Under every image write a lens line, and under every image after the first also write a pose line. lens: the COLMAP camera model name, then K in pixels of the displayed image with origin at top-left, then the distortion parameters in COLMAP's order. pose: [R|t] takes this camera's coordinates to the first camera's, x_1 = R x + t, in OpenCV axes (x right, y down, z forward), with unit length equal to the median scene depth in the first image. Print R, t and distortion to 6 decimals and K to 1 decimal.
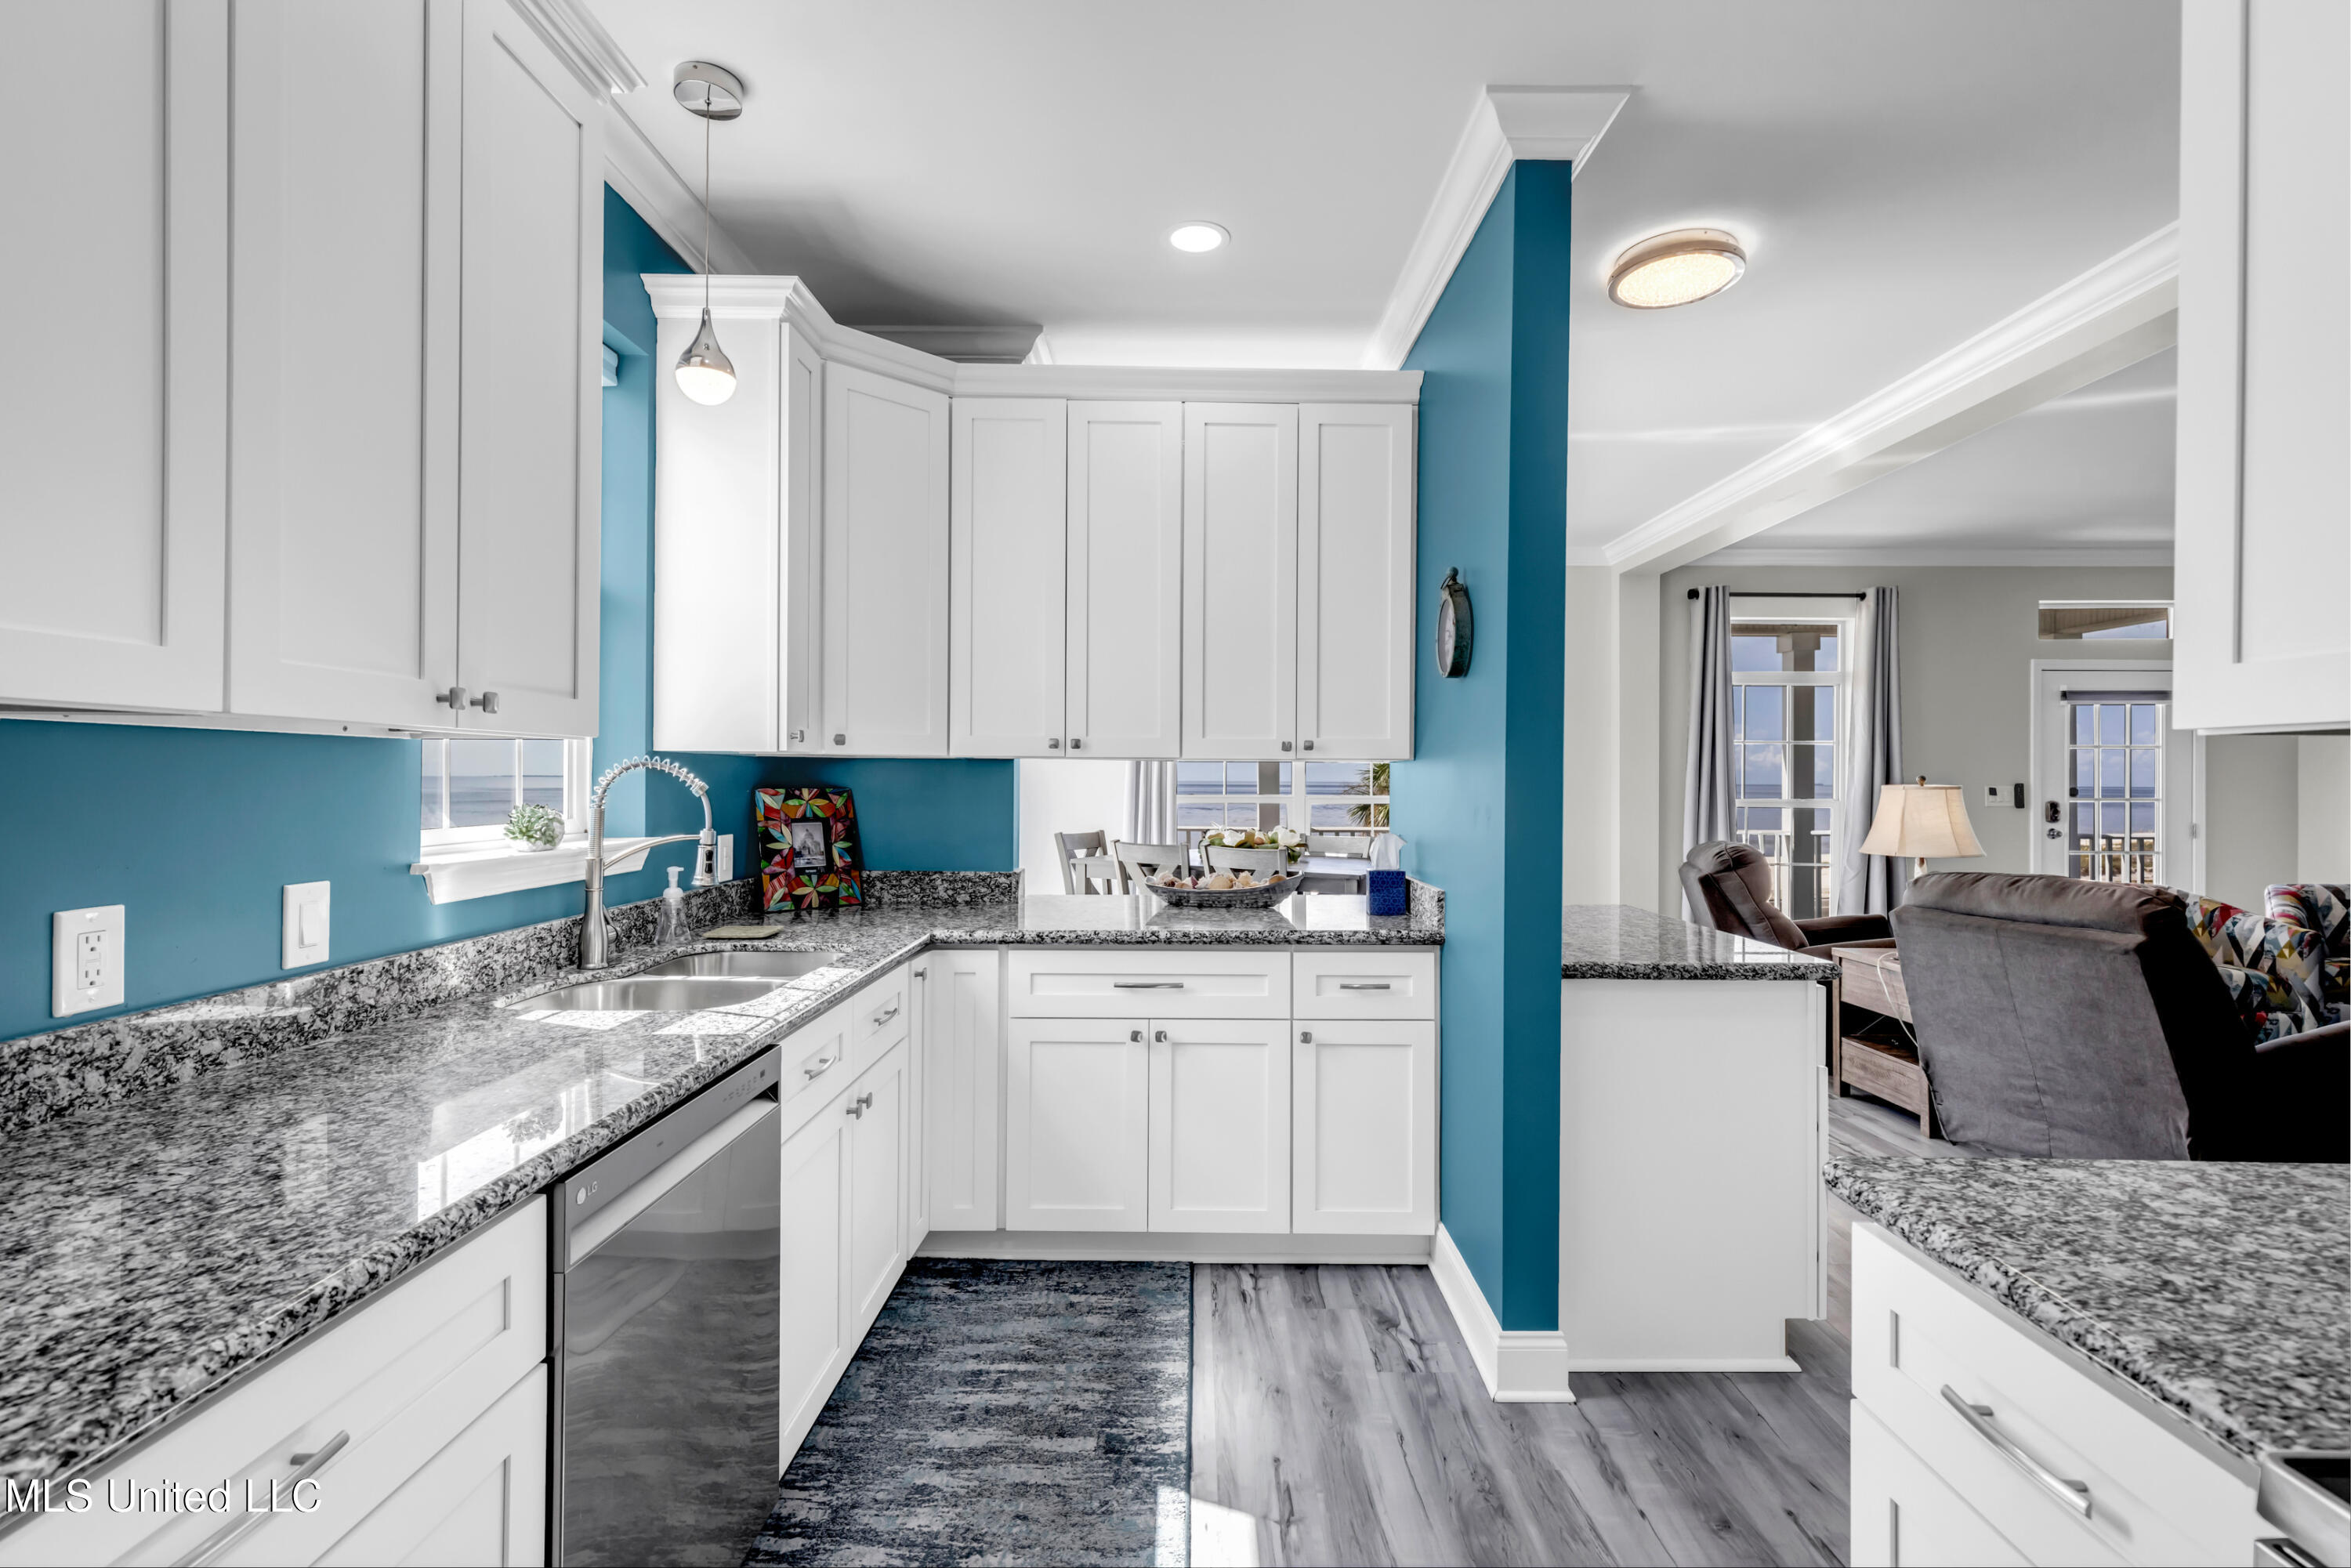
lens RADIAL K [[1064.0, 0, 1171.6], [0, 1064.0, 777.9], [0, 0, 1]] dist [0.009430, -0.000007]
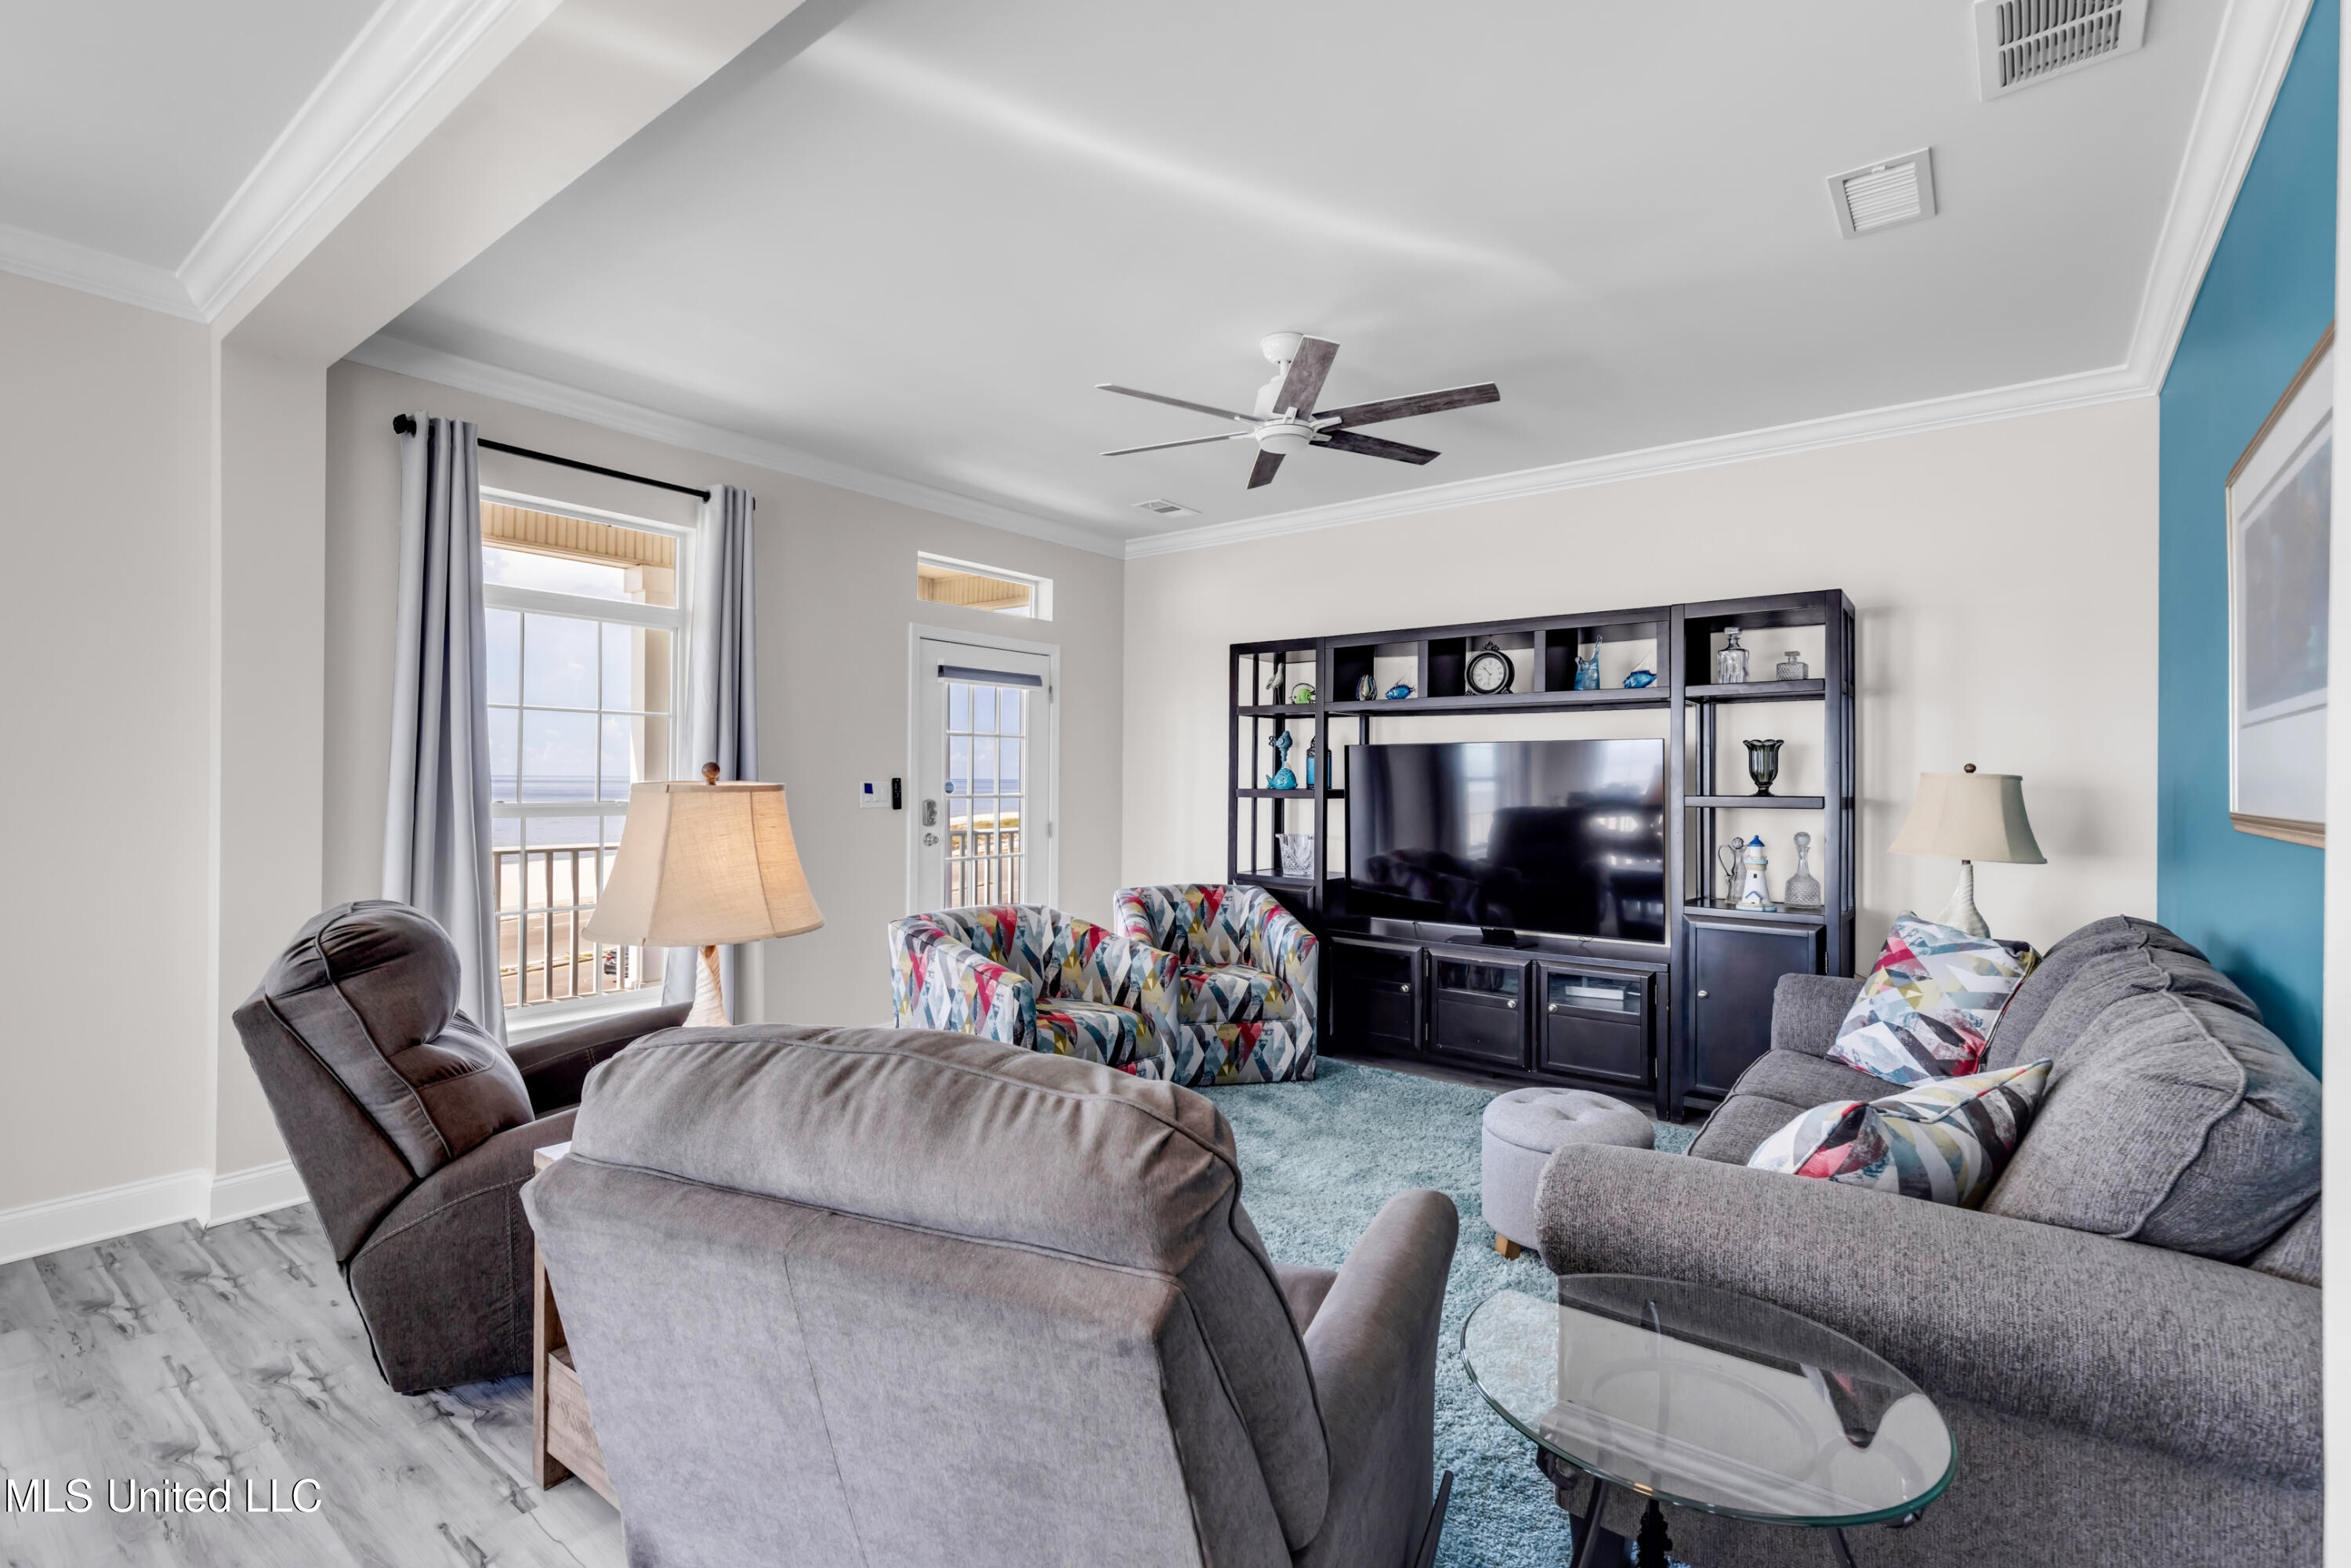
lens RADIAL K [[1064.0, 0, 1192.9], [0, 1064.0, 775.3], [0, 0, 1]] dist [0.009430, -0.000007]
pose [[0.596545, 0.003012, 0.802574, 0.389838], [-0.006041, 0.999981, 0.000738, 0.001708], [-0.802557, -0.005289, 0.596552, 0.475336]]
